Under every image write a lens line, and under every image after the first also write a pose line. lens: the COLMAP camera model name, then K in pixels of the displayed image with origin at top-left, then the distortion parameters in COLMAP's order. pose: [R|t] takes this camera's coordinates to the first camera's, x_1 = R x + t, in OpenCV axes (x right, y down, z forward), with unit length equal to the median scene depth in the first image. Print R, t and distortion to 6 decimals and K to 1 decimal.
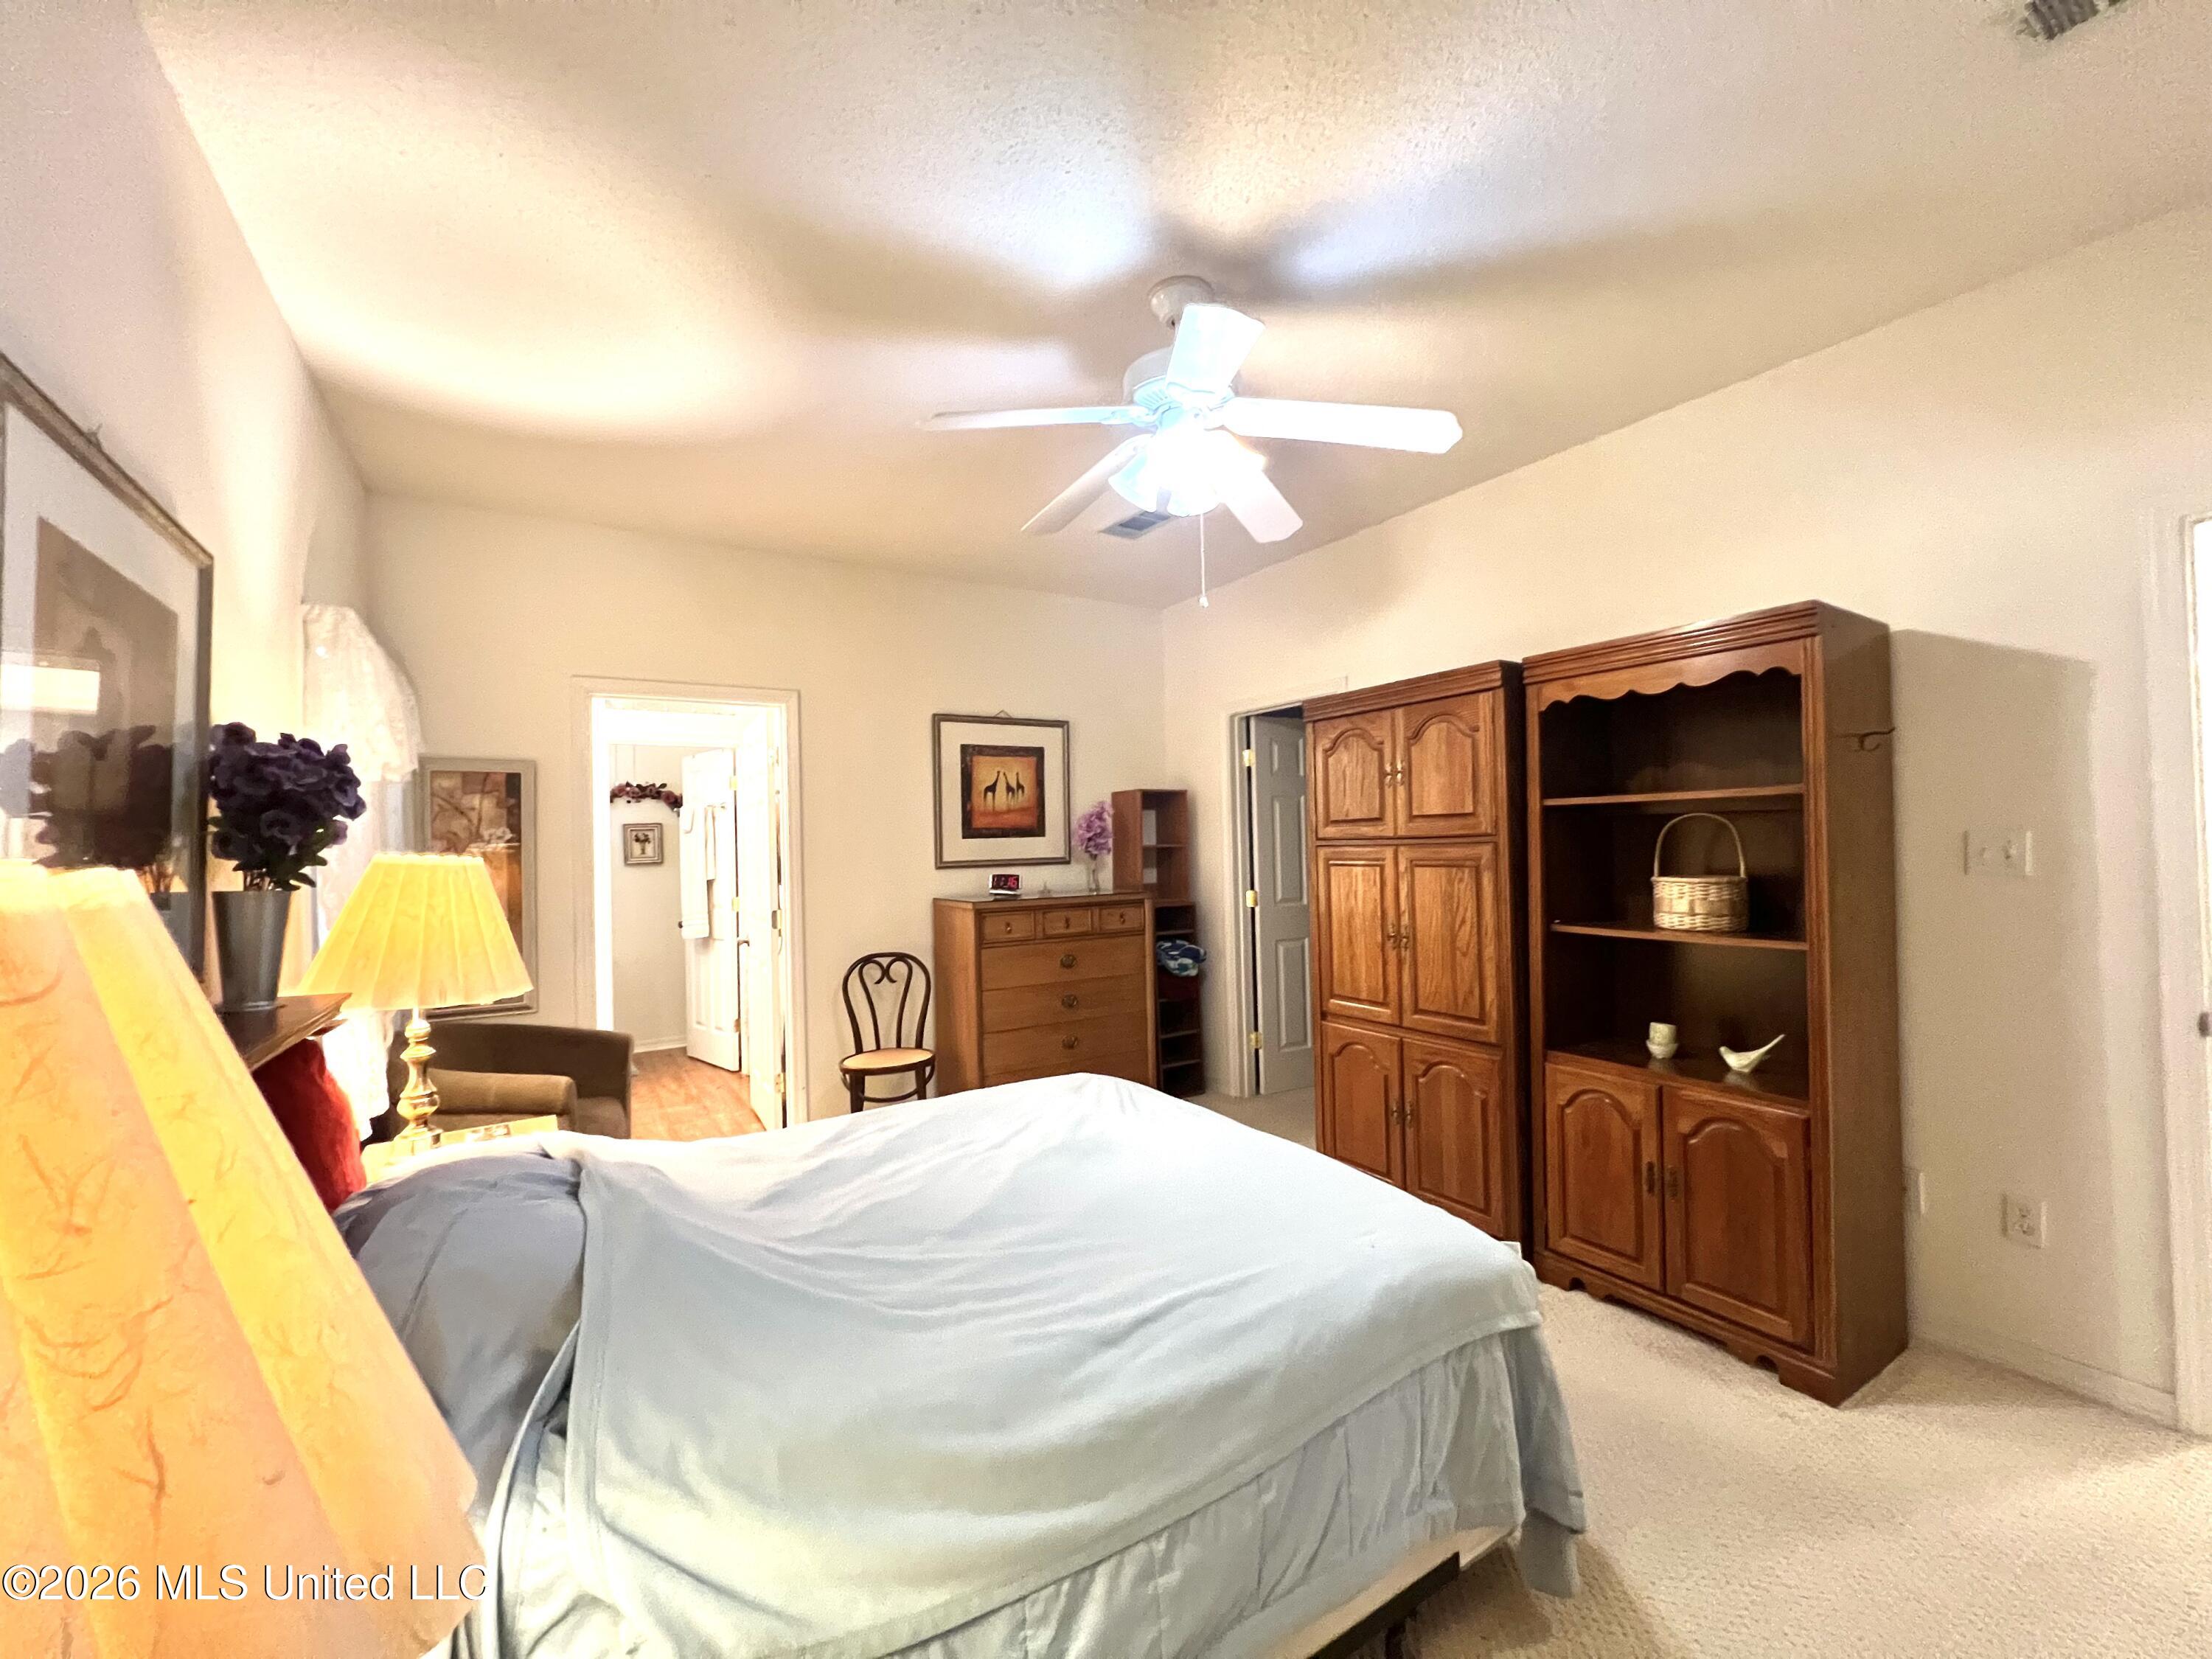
lens RADIAL K [[890.6, 0, 1105.0], [0, 890.6, 841.0], [0, 0, 1]] dist [-0.005291, 0.001373]
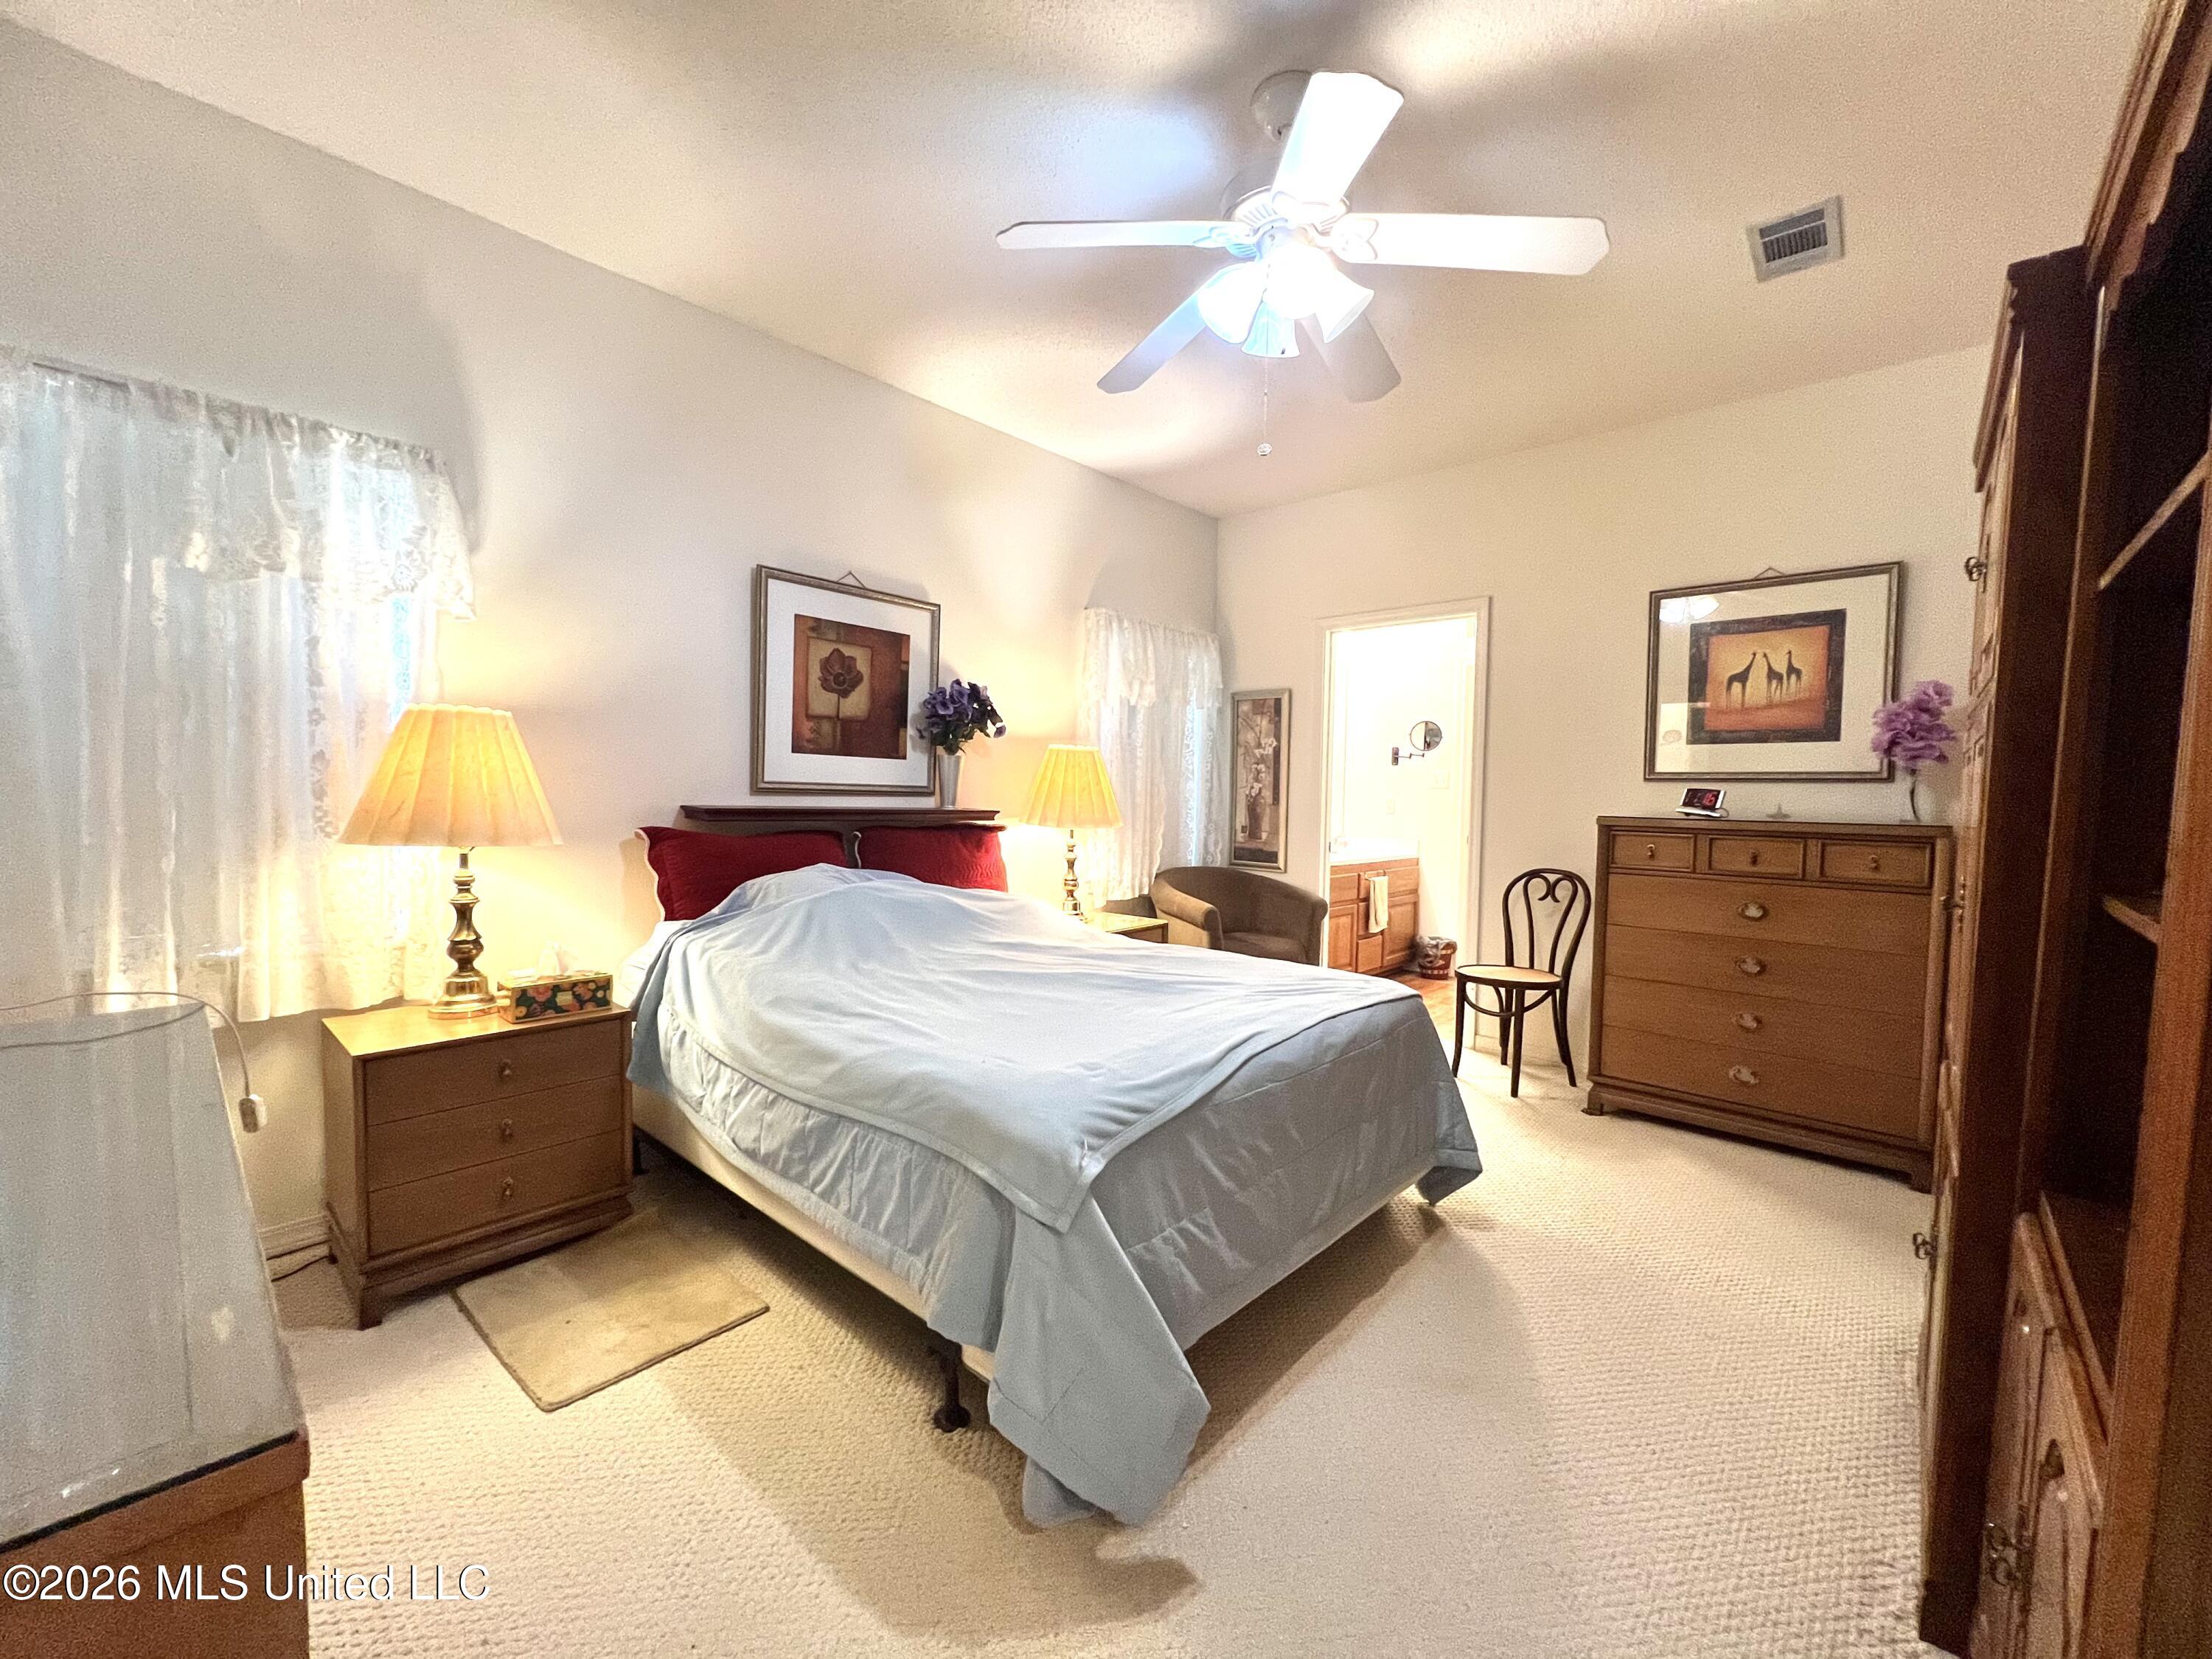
lens RADIAL K [[882.1, 0, 1100.8], [0, 882.1, 832.6], [0, 0, 1]] dist [-0.003616, 0.000052]
pose [[0.260565, 0.075783, -0.962477, 0.504715], [-0.021330, 0.997123, 0.072737, 0.032238], [0.965221, 0.001577, 0.261432, 0.312599]]
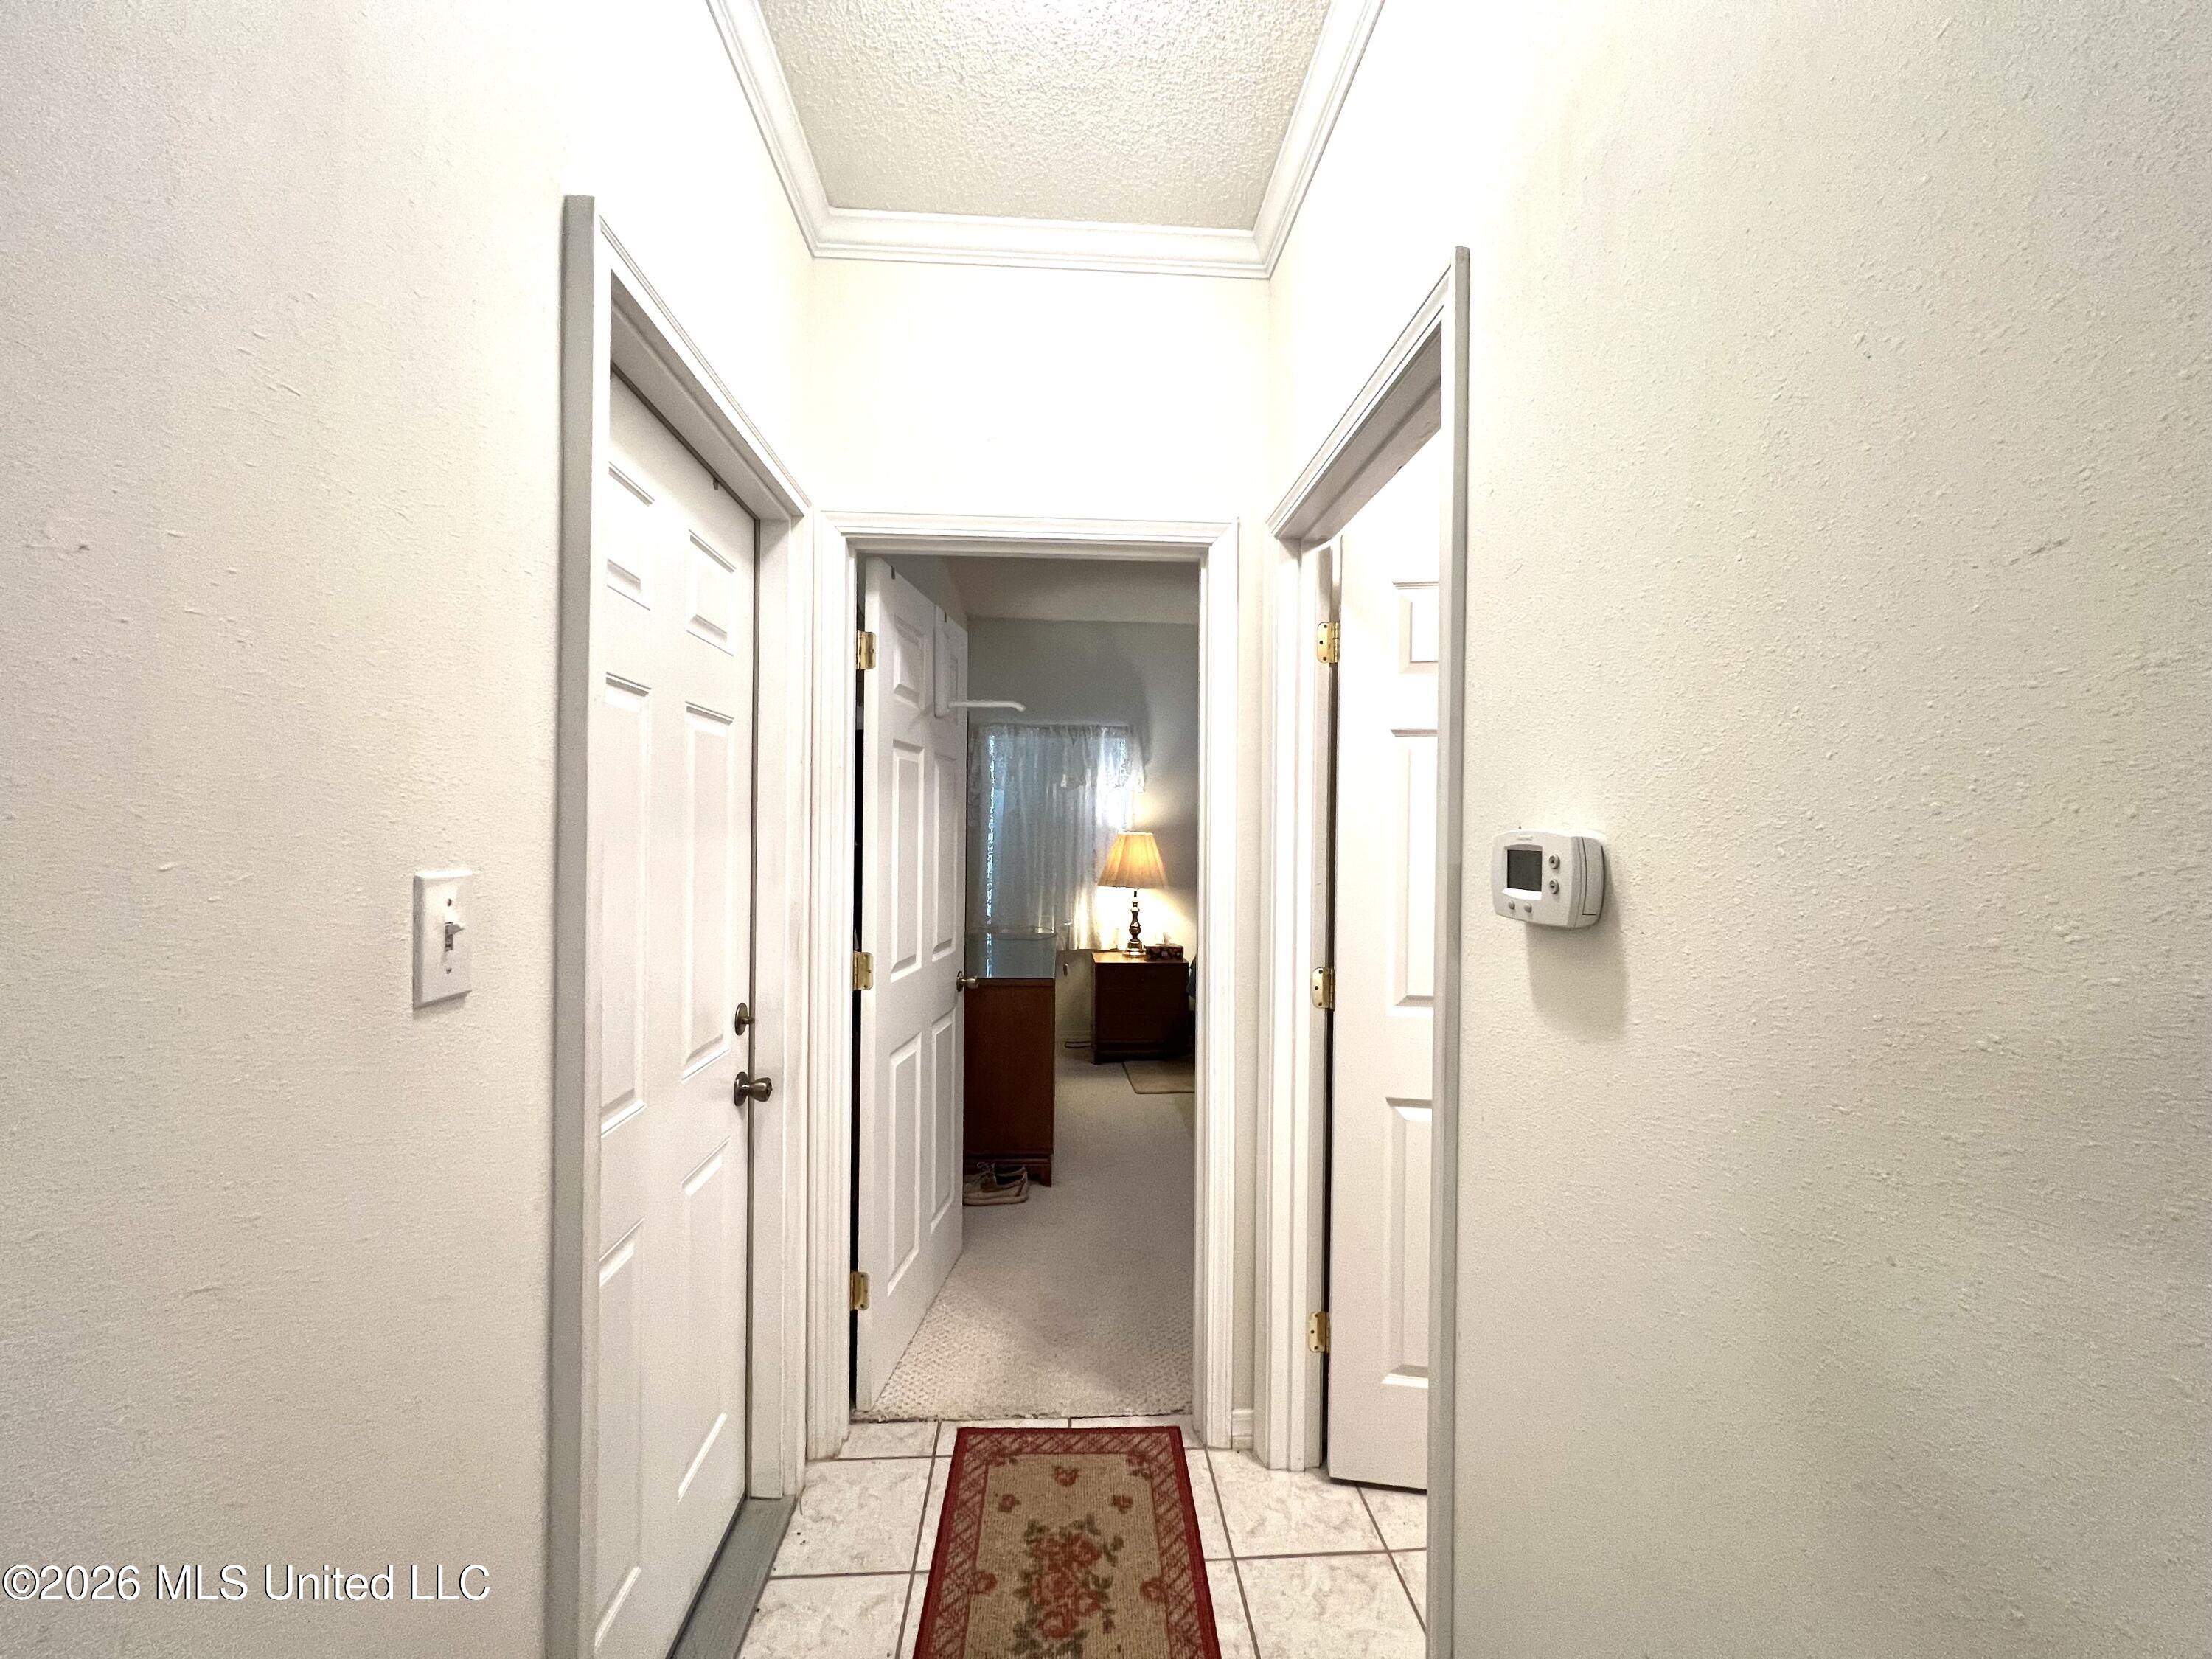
lens RADIAL K [[890.6, 0, 1110.2], [0, 890.6, 827.1], [0, 0, 1]] dist [-0.005291, 0.001373]
pose [[-0.484967, 0.020343, -0.874296, 1.075192], [0.005583, 0.999781, 0.020165, -0.031331], [0.874515, 0.004898, -0.484974, 0.693068]]
